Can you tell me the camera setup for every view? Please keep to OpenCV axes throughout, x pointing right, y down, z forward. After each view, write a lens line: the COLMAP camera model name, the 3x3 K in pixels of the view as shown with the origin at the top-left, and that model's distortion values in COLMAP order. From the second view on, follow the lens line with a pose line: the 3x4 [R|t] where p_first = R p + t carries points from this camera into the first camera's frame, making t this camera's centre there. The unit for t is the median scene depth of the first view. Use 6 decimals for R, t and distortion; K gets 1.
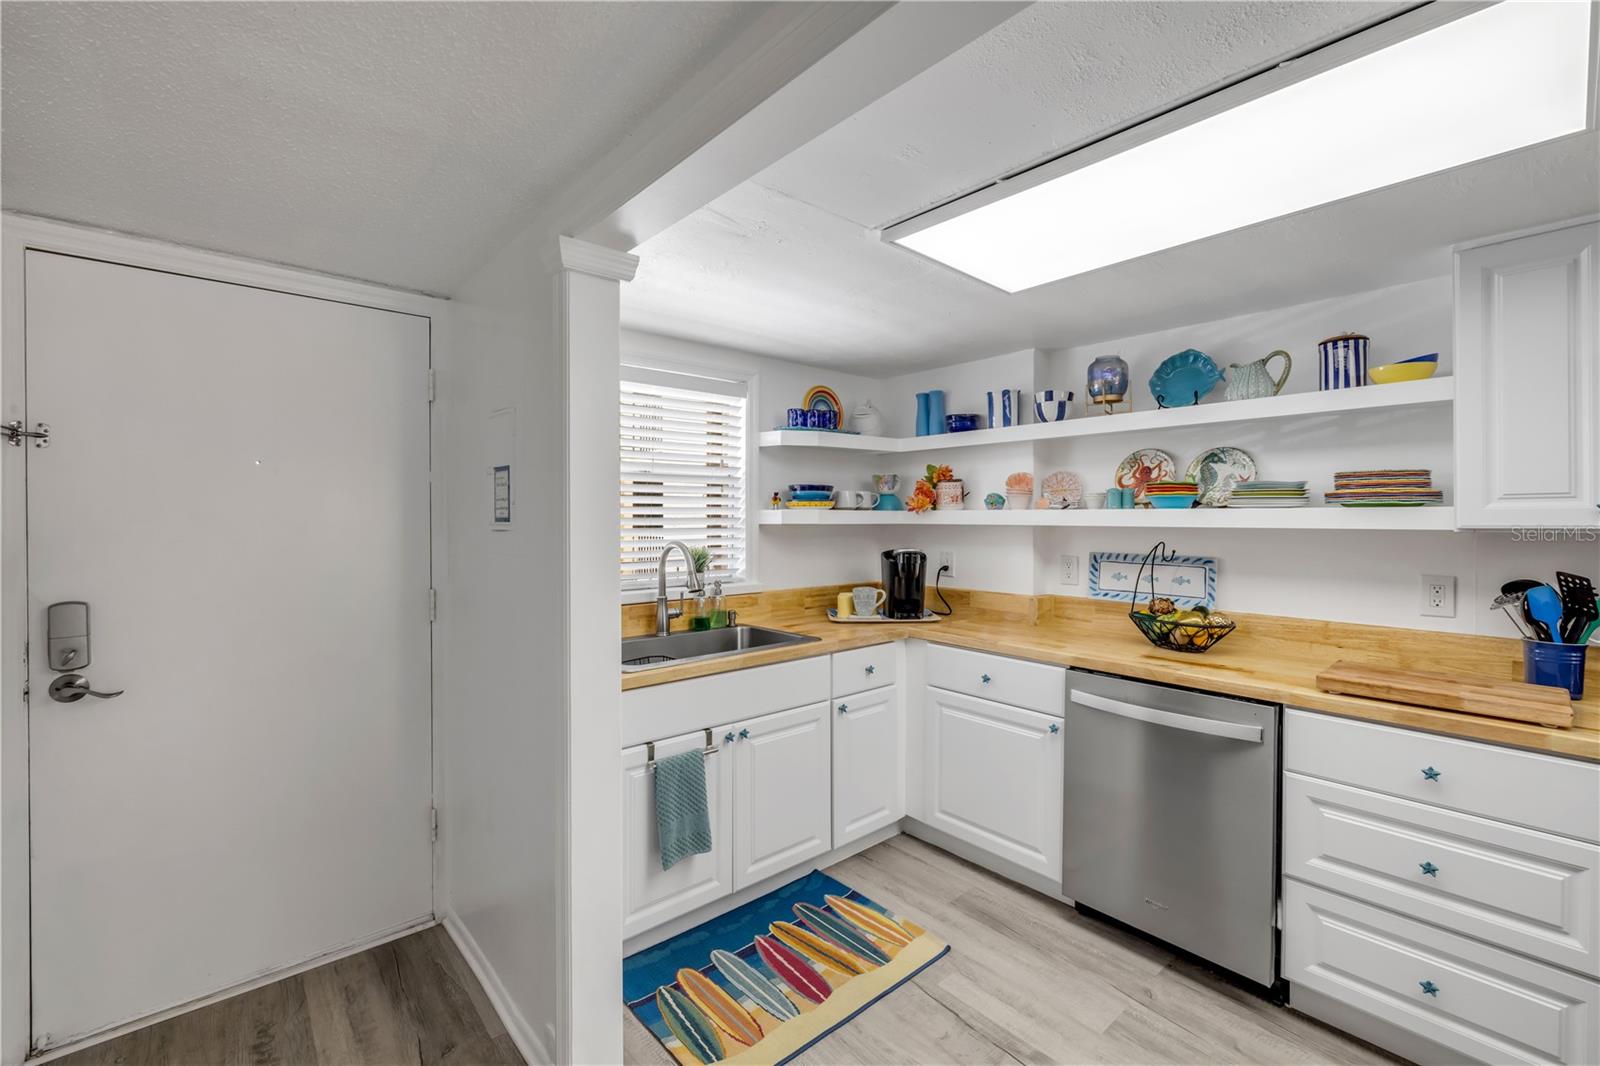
lens RADIAL K [[680.0, 0, 803.7], [0, 680.0, 519.0], [0, 0, 1]] dist [-0.001560, -0.000091]
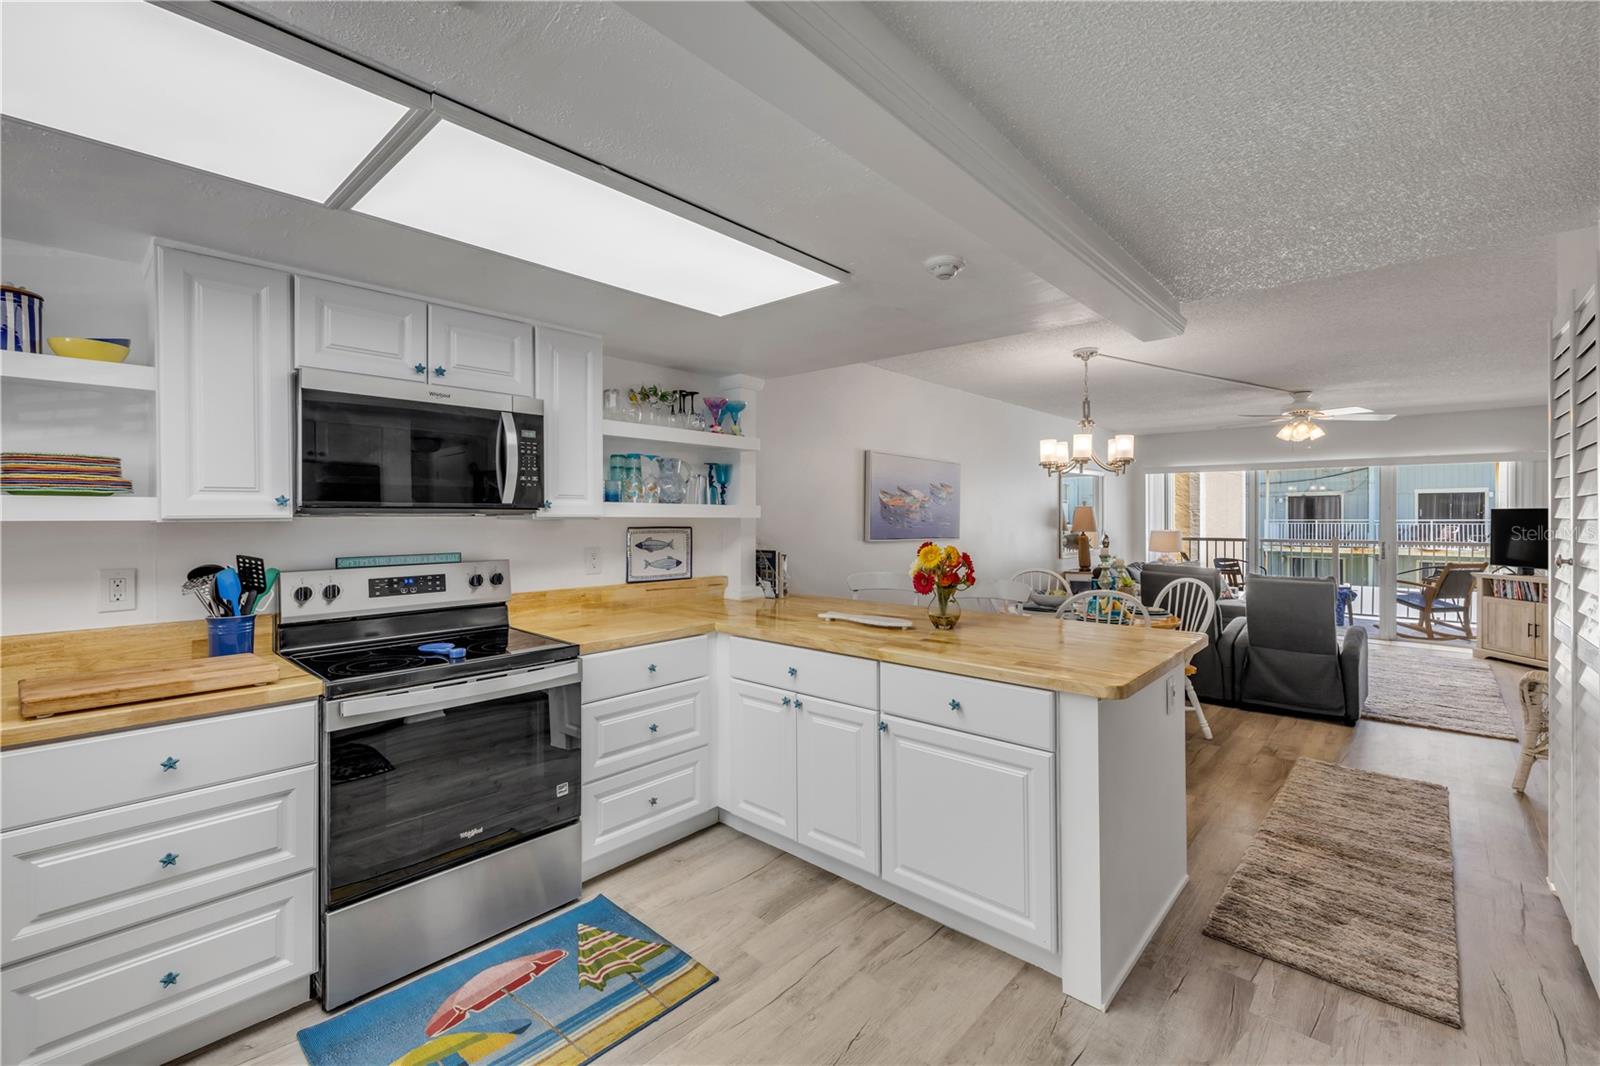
lens RADIAL K [[680.0, 0, 791.1], [0, 680.0, 518.6], [0, 0, 1]] dist [-0.001560, -0.000091]
pose [[-0.108491, -0.004775, 0.994086, -0.103924], [0.002475, 0.999984, 0.005074, 0.007639], [-0.994094, 0.003010, -0.108477, 0.125318]]
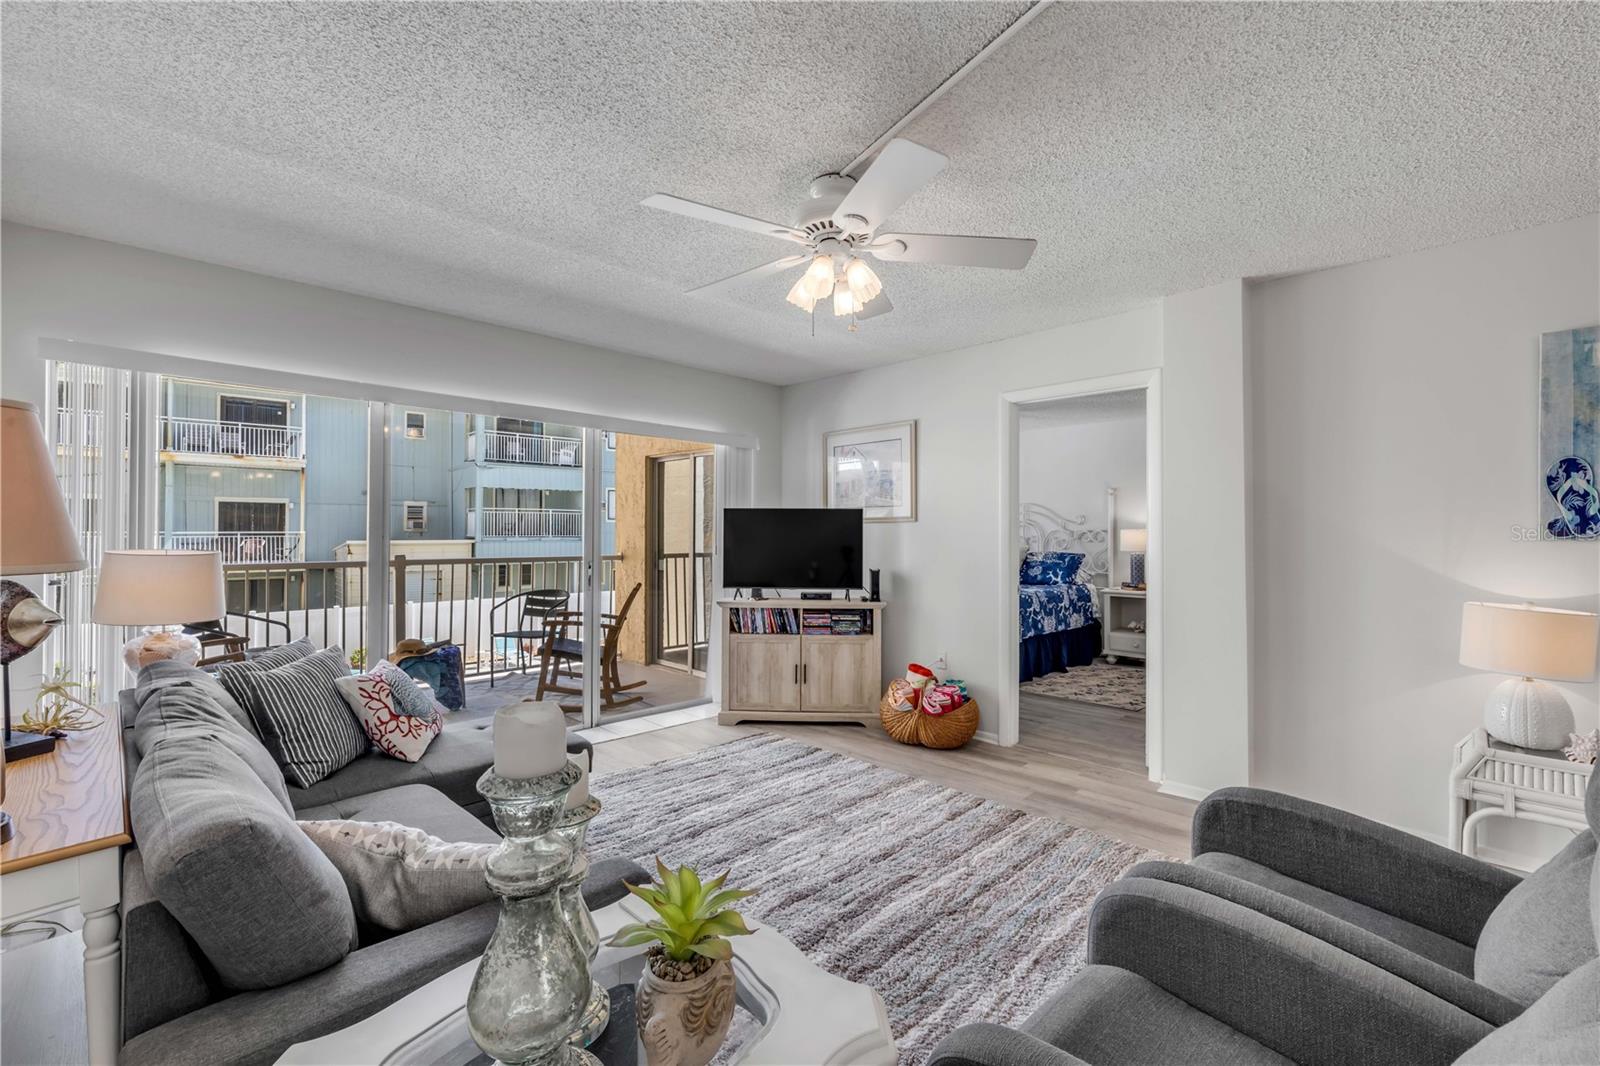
lens RADIAL K [[680.0, 0, 794.2], [0, 680.0, 529.8], [0, 0, 1]] dist [-0.001560, -0.000091]
pose [[-0.997579, -0.007502, -0.069138, 2.087276], [-0.007252, 0.999966, -0.003863, 0.051268], [0.069164, -0.003352, -0.997600, -0.943303]]
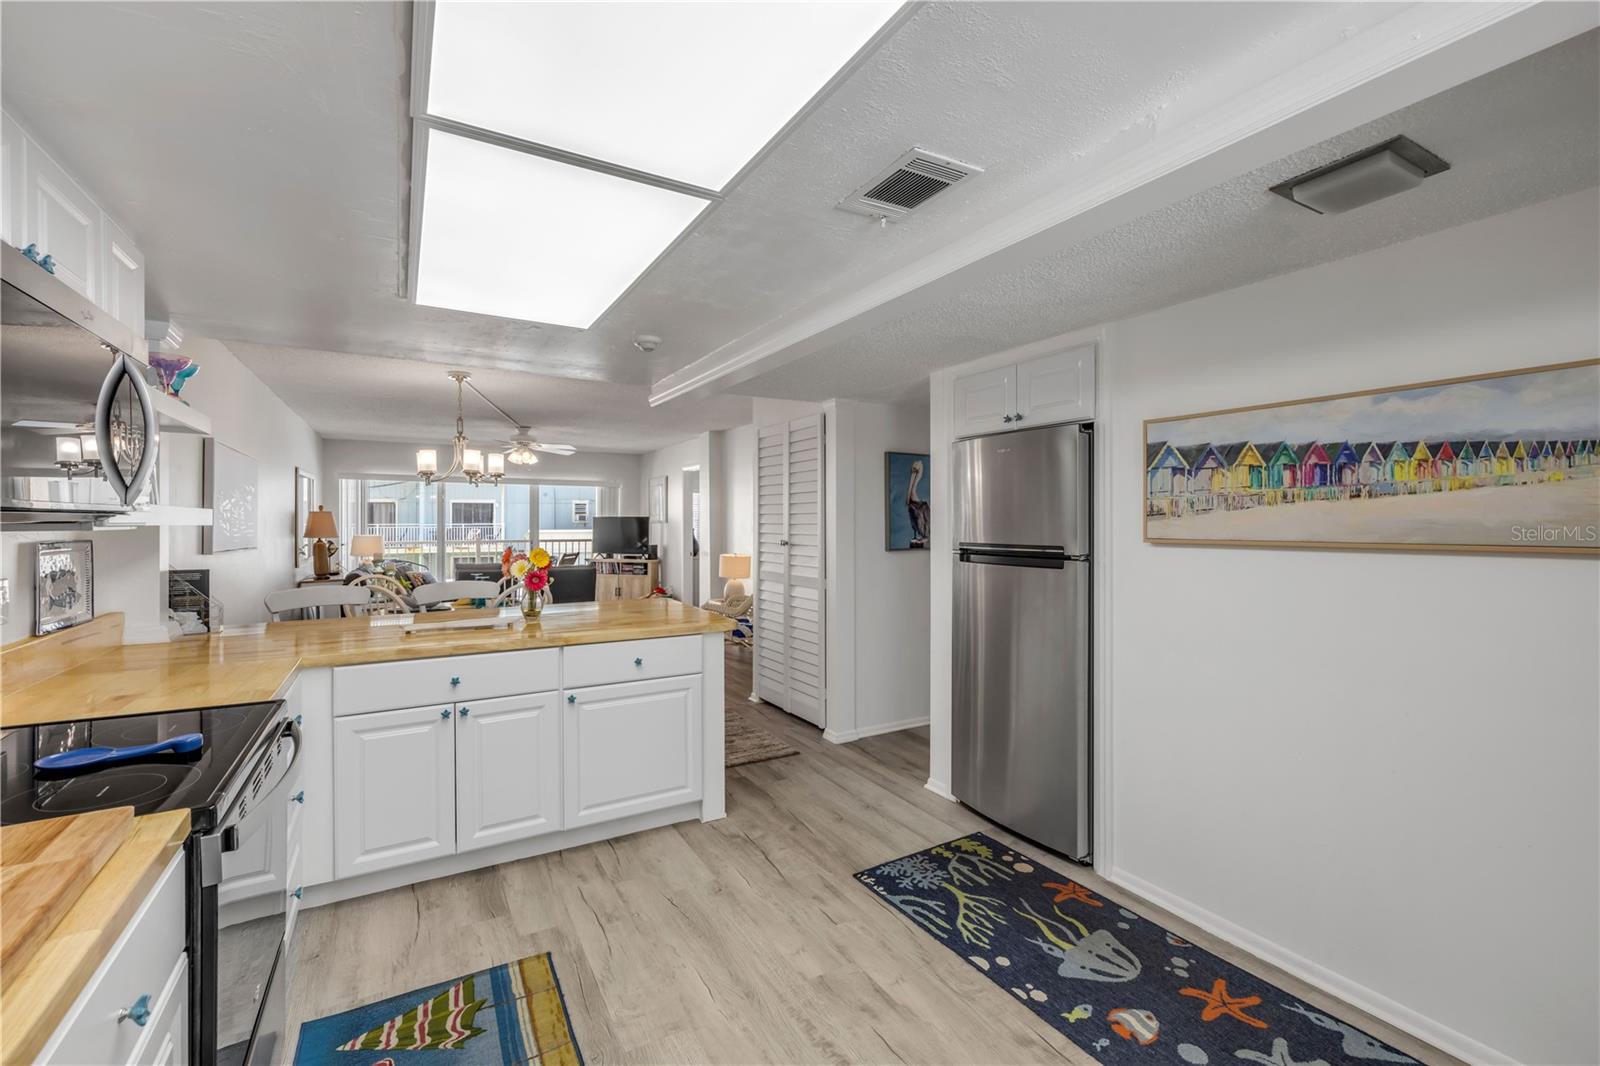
lens RADIAL K [[680.0, 0, 805.1], [0, 680.0, 520.5], [0, 0, 1]] dist [-0.001560, -0.000091]
pose [[-0.982966, -0.003588, 0.183755, 0.211504], [-0.003386, 0.999993, 0.001416, 0.000892], [-0.183759, 0.000770, -0.982971, 0.891574]]
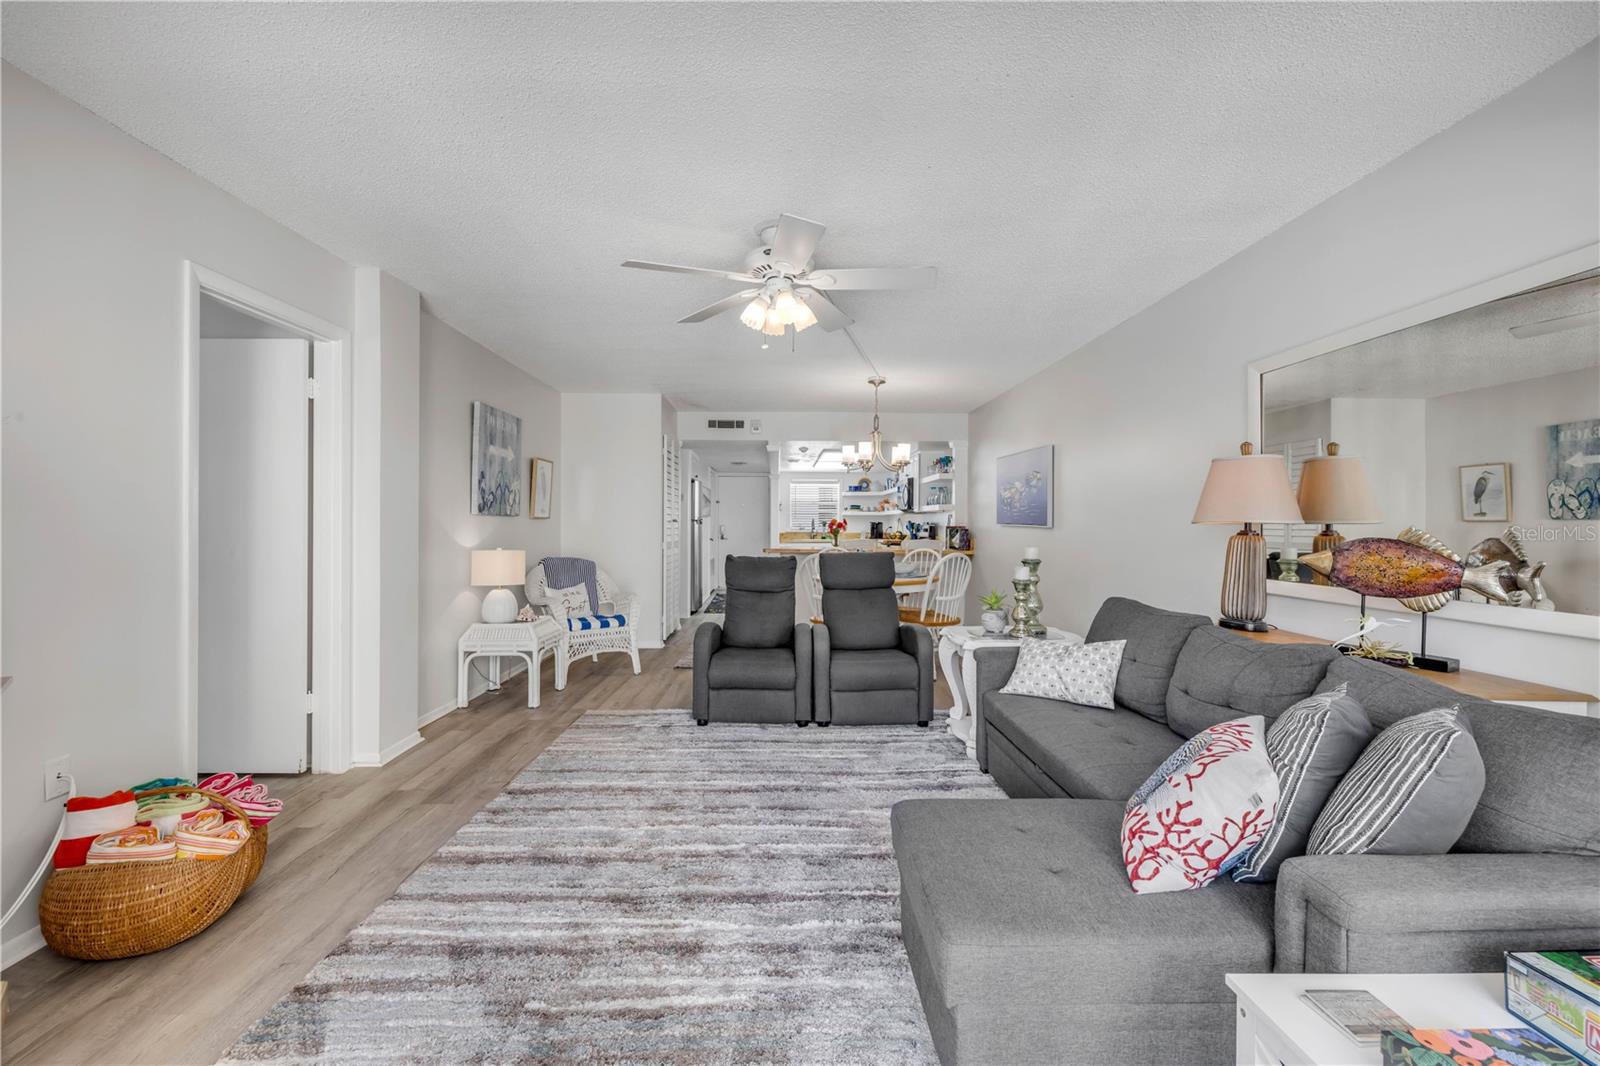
lens RADIAL K [[680.0, 0, 791.1], [0, 680.0, 521.7], [0, 0, 1]] dist [-0.001560, -0.000091]
pose [[0.763174, -0.006878, -0.646156, 2.708129], [0.001452, 0.999959, -0.008930, 0.094063], [0.646191, 0.005877, 0.763153, -2.648517]]
